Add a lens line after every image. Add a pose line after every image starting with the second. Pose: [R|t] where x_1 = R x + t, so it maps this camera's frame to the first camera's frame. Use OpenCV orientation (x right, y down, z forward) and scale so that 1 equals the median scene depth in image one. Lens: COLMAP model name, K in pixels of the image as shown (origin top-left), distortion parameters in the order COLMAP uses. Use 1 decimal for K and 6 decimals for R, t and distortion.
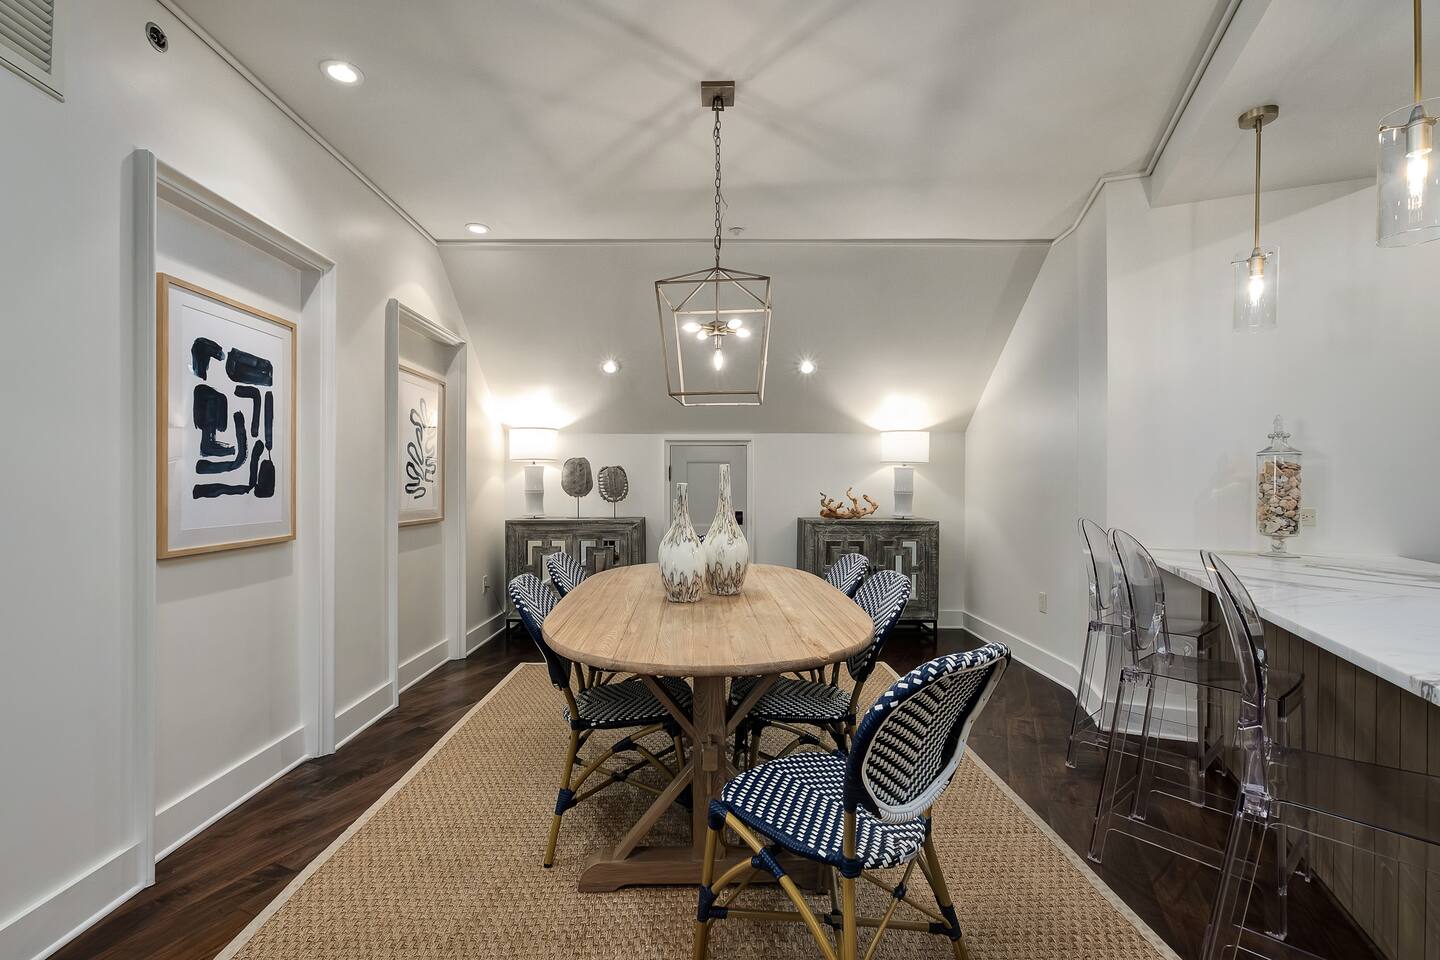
lens RADIAL K [[627.0, 0, 720.0], [0, 627.0, 480.0], [0, 0, 1]] dist [-0.001726, -0.000072]
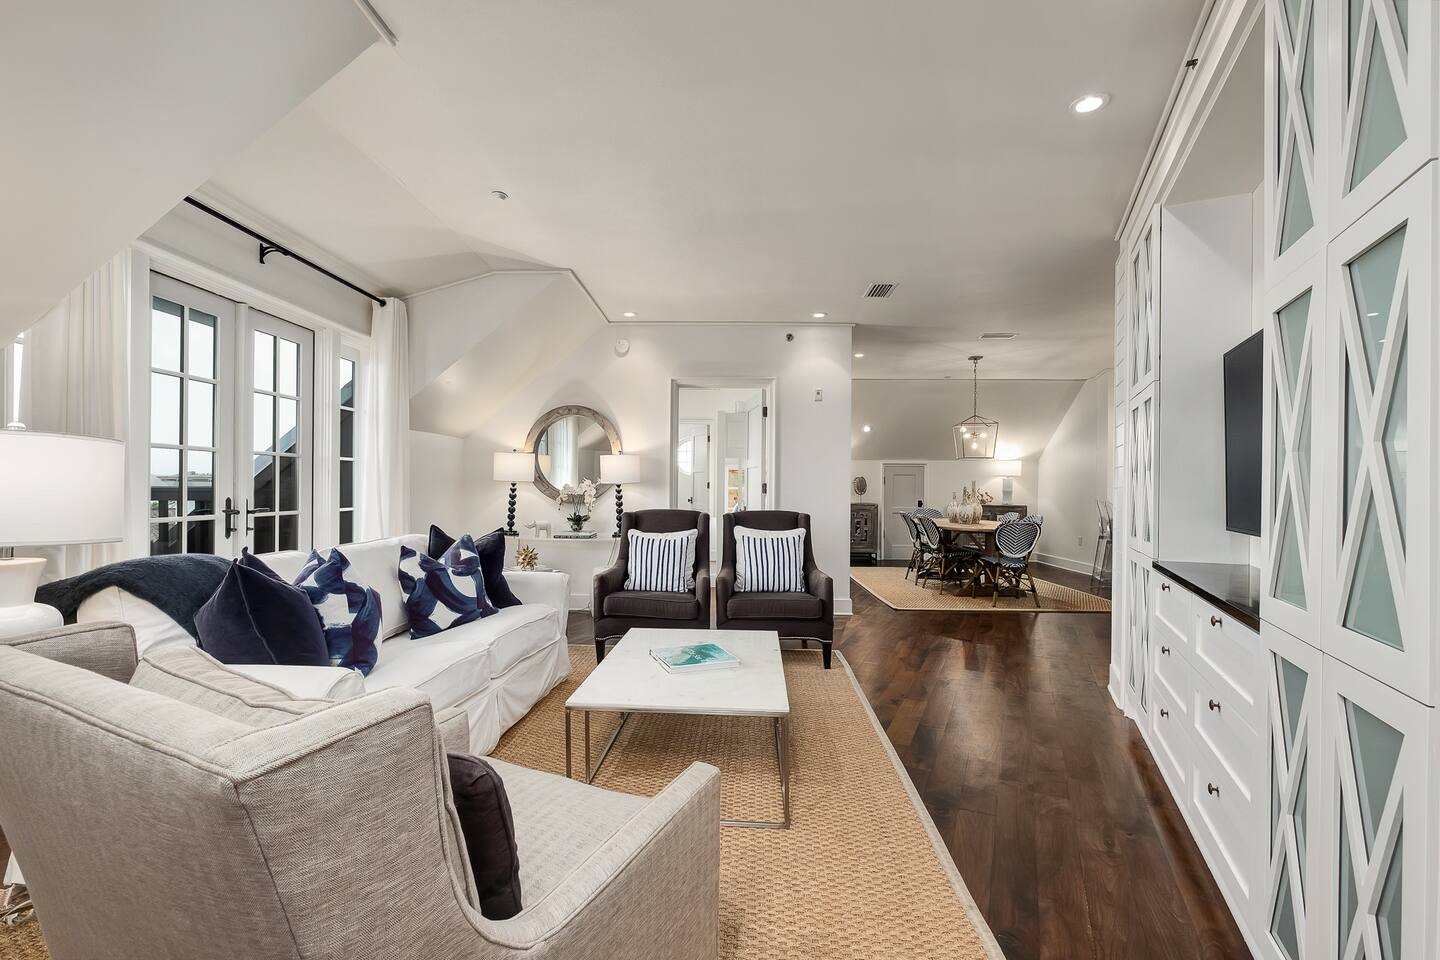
lens RADIAL K [[627.0, 0, 720.0], [0, 627.0, 480.0], [0, 0, 1]] dist [-0.001726, -0.000072]
pose [[0.999163, 0.007498, -0.040212, -0.244542], [-0.007777, 0.999947, -0.006797, 0.002347], [0.040159, 0.007104, 0.999168, -0.462195]]
